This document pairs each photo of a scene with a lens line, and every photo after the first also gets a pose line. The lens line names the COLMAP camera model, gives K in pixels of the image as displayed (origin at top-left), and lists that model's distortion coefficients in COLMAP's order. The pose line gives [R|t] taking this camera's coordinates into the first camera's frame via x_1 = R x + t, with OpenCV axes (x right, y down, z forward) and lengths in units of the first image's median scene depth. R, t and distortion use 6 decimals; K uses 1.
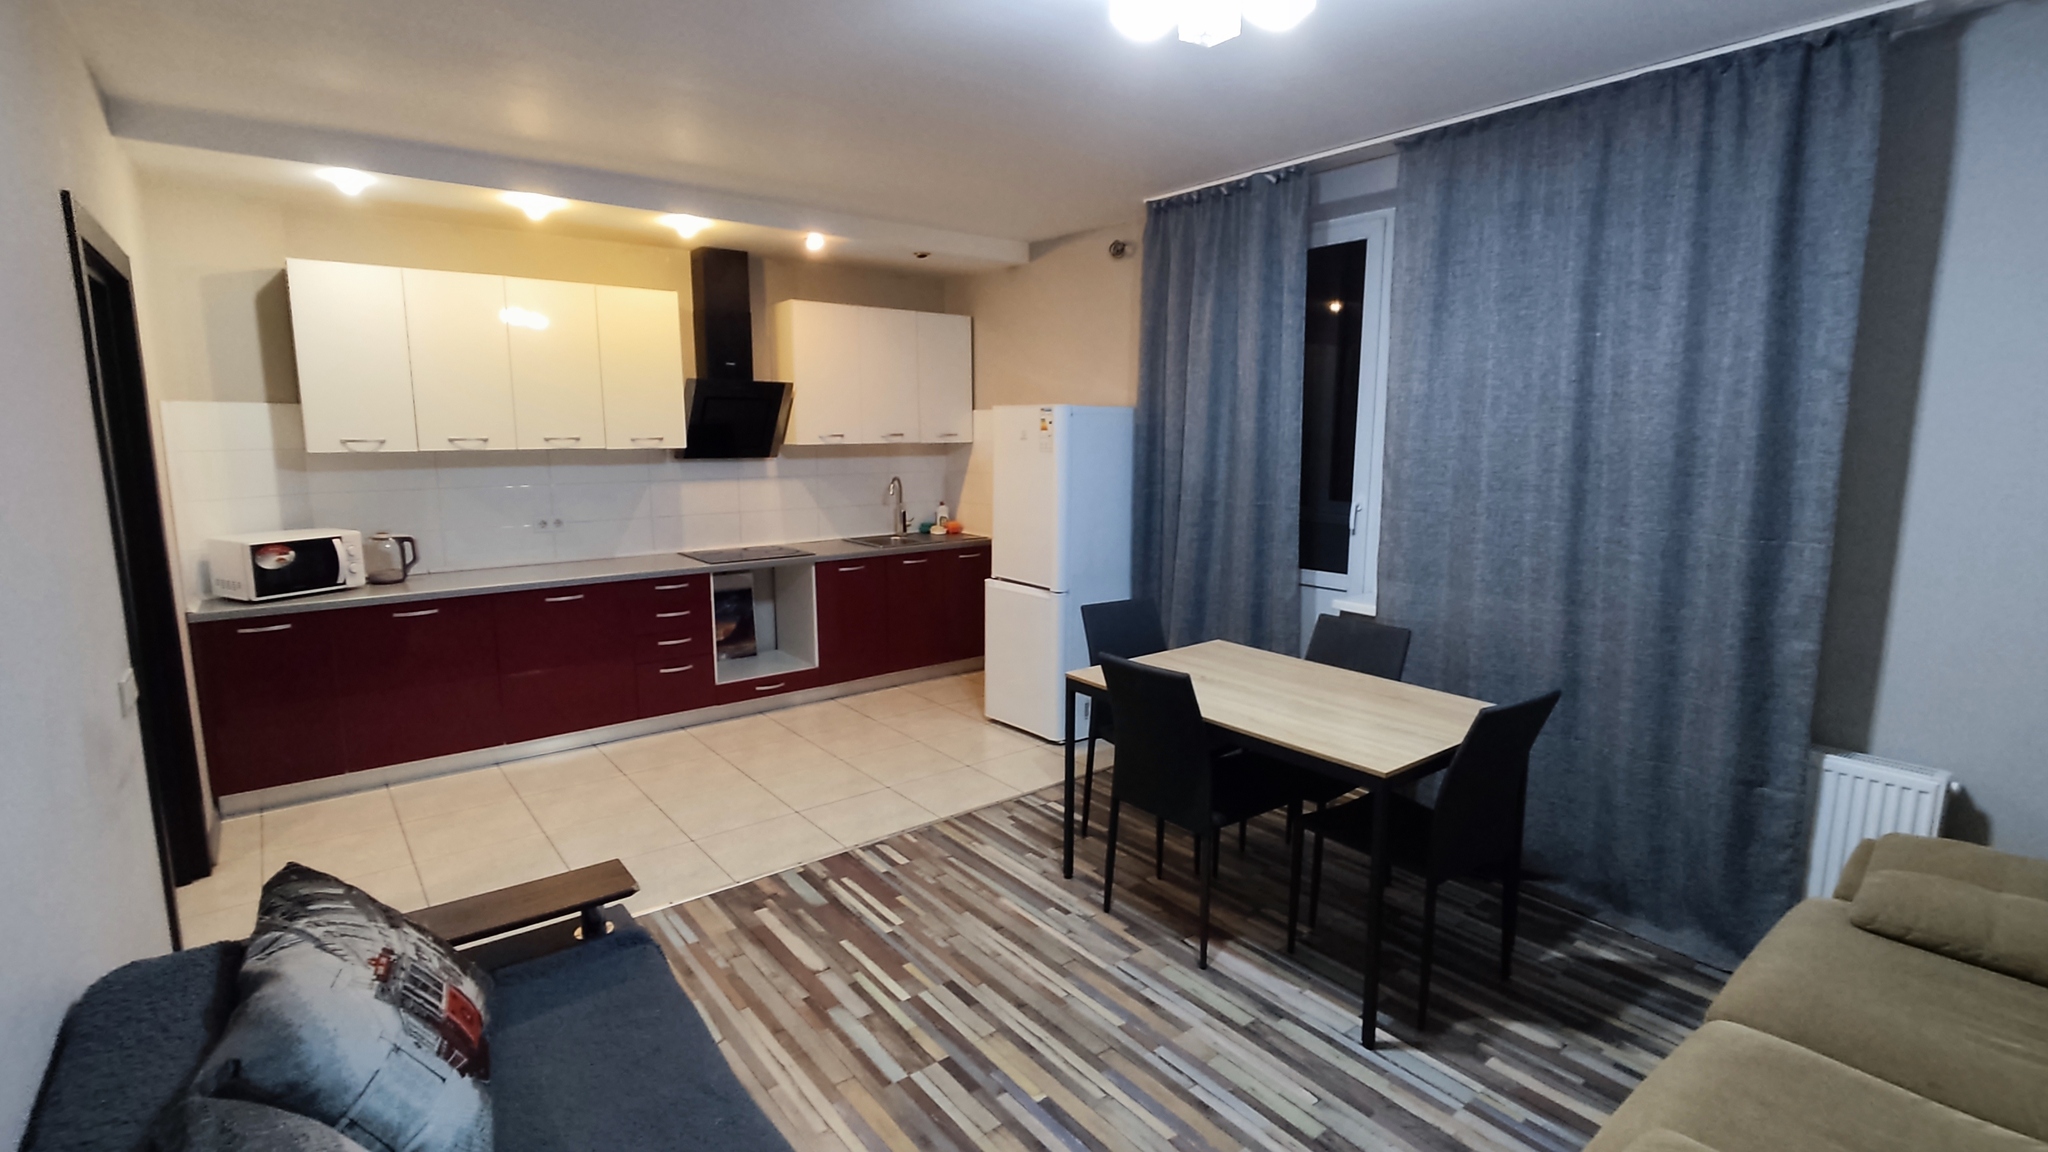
lens RADIAL K [[948.5, 0, 1025.4], [0, 948.5, 572.5], [0, 0, 1]] dist [0.008281, -0.000100]
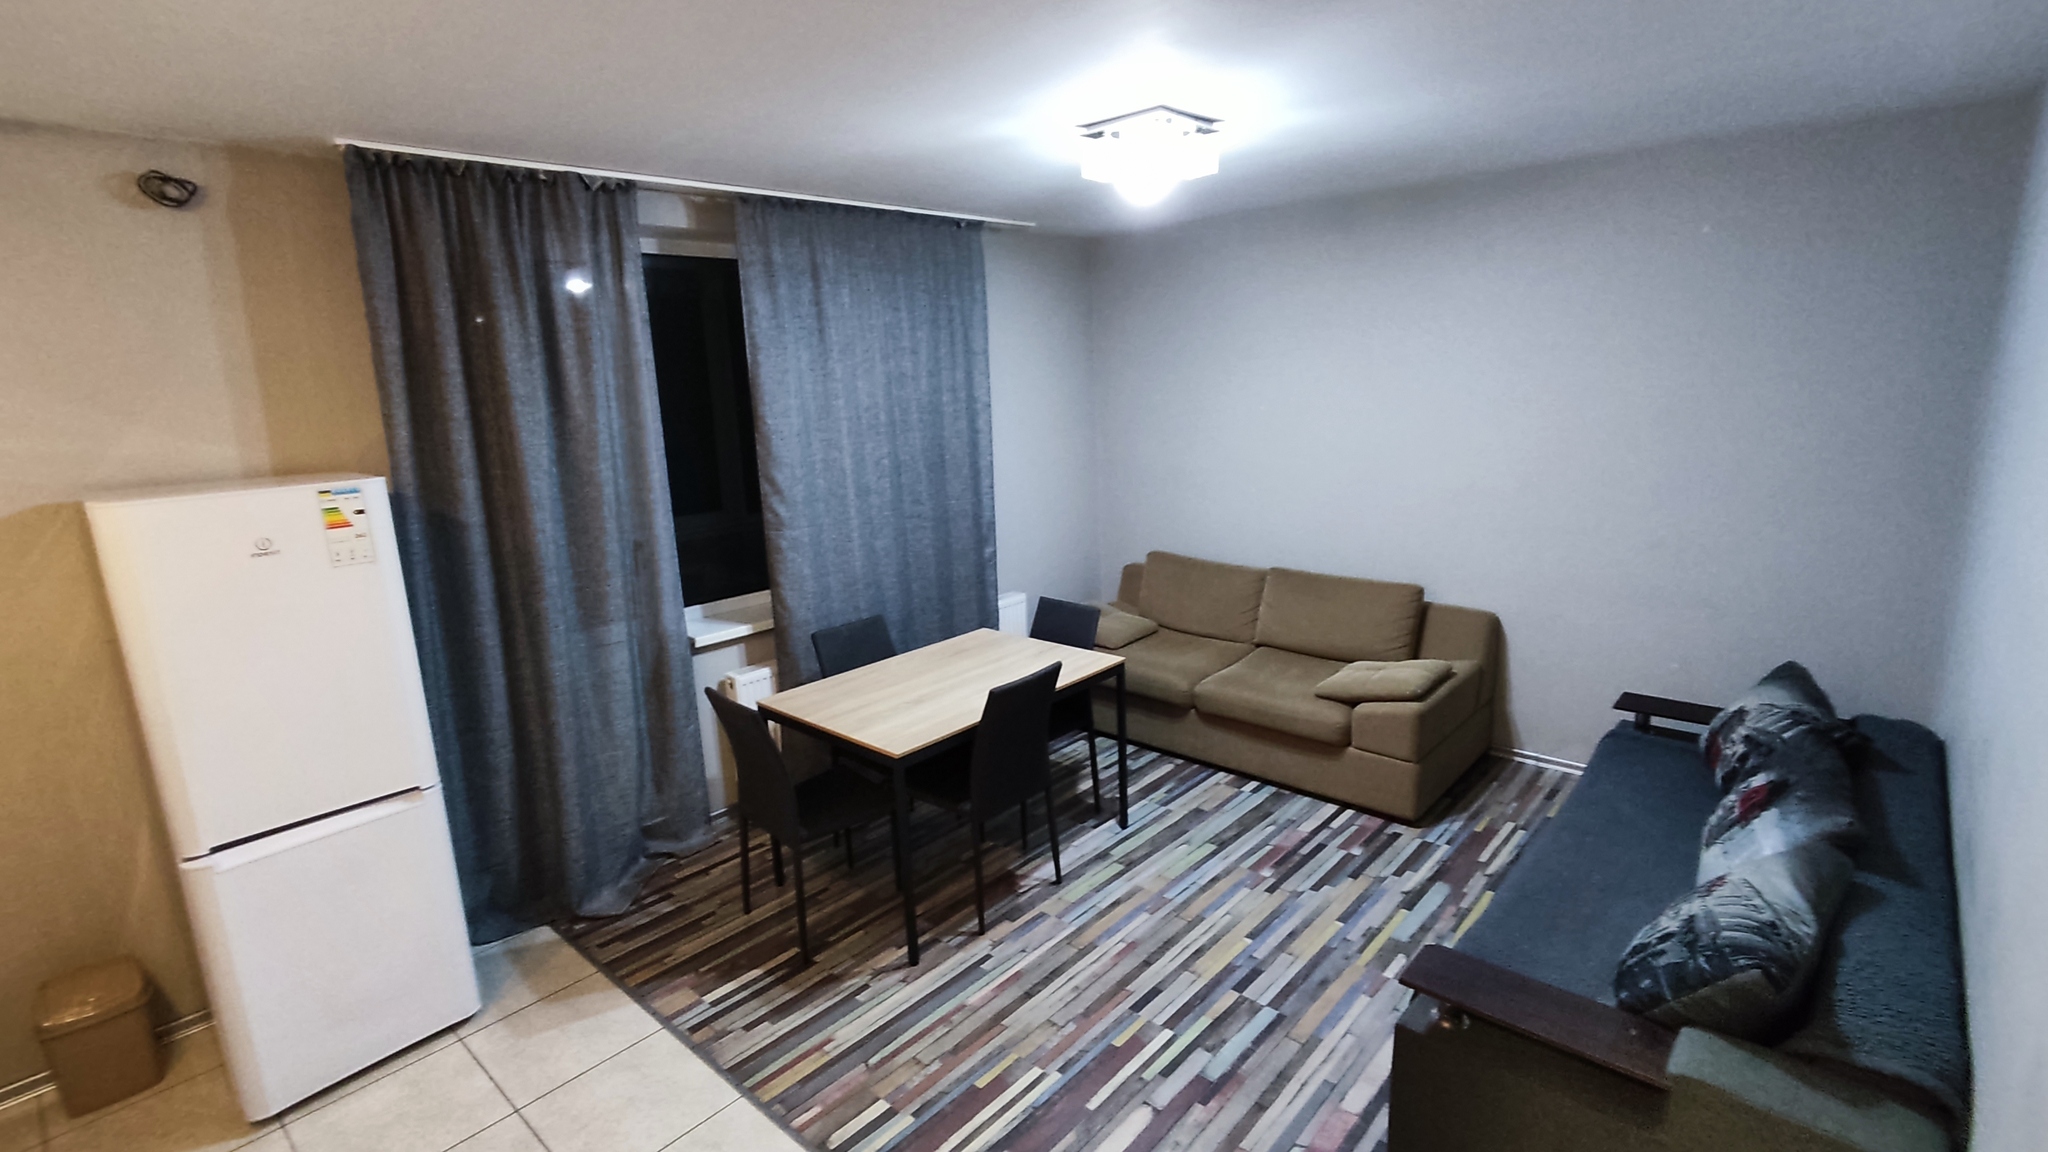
lens RADIAL K [[948.5, 0, 1023.4], [0, 948.5, 570.1], [0, 0, 1]] dist [0.008281, -0.000100]
pose [[-0.168660, -0.203685, 0.964399, -0.979970], [0.188599, 0.953670, 0.234402, -0.302497], [-0.967463, 0.221419, -0.122431, 1.145920]]
